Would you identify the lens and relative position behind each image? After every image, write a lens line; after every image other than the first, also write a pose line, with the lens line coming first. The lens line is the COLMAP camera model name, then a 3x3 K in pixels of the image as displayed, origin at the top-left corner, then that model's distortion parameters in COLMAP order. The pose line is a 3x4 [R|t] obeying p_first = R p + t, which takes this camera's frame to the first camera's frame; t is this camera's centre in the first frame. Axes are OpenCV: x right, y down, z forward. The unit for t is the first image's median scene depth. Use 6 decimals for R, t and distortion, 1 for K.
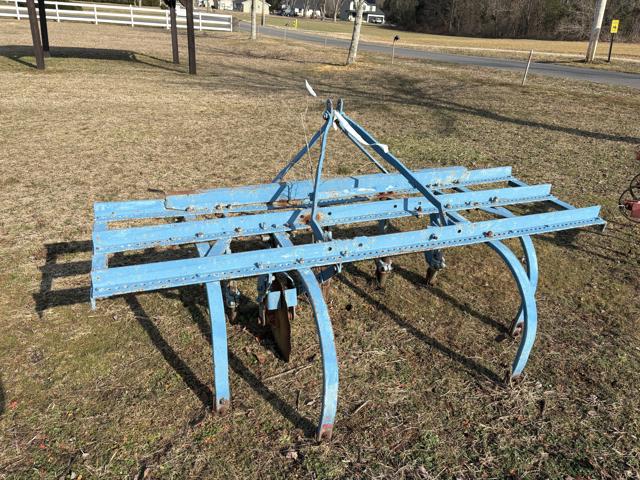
lens RADIAL K [[484.7, 0, 315.2], [0, 484.7, 238.2], [0, 0, 1]] dist [0.039877, -0.043576]
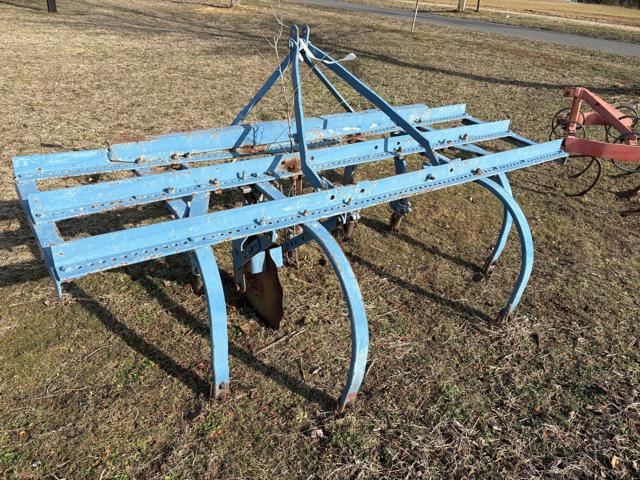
lens RADIAL K [[484.7, 0, 324.7], [0, 484.7, 234.4], [0, 0, 1]] dist [0.039877, -0.043576]
pose [[0.967448, -0.082913, 0.239104, -0.161562], [0.061984, 0.993662, 0.093773, 0.005140], [-0.245364, -0.075900, 0.966455, 0.131762]]
